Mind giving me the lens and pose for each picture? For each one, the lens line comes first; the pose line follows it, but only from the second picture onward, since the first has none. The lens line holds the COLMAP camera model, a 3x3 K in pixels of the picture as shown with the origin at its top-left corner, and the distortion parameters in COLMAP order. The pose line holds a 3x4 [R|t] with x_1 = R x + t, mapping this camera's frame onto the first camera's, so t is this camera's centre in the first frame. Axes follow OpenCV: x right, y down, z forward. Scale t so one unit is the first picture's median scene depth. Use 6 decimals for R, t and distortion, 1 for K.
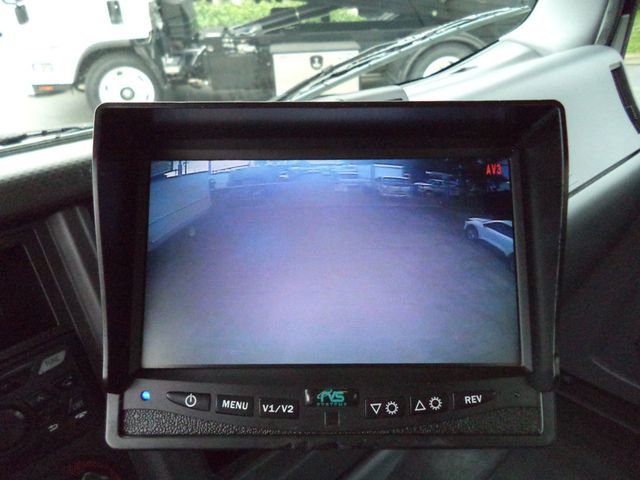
lens RADIAL K [[521.4, 0, 334.1], [0, 521.4, 237.7], [0, 0, 1]] dist [-0.006465, -0.010769]
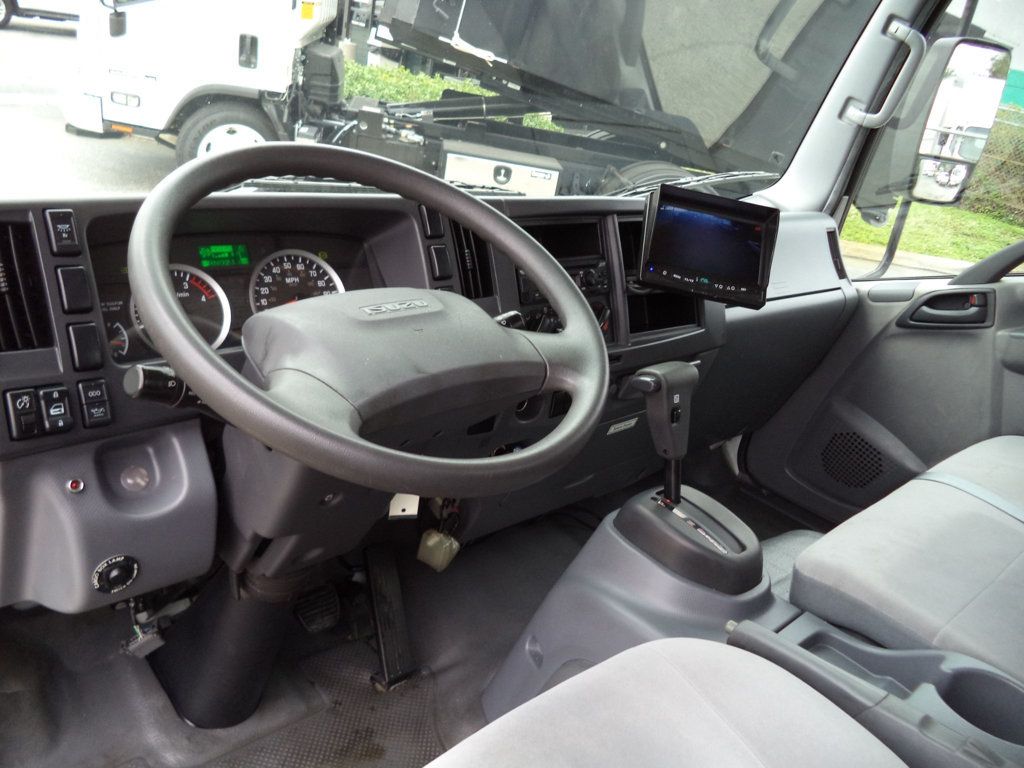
lens RADIAL K [[834.3, 0, 534.5], [0, 834.3, 380.3], [0, 0, 1]] dist [-0.006465, -0.010769]
pose [[0.976713, 0.187127, 0.104950, -0.057695], [-0.176534, 0.978938, -0.102552, 0.063633], [-0.121930, 0.081636, 0.989176, -0.157965]]
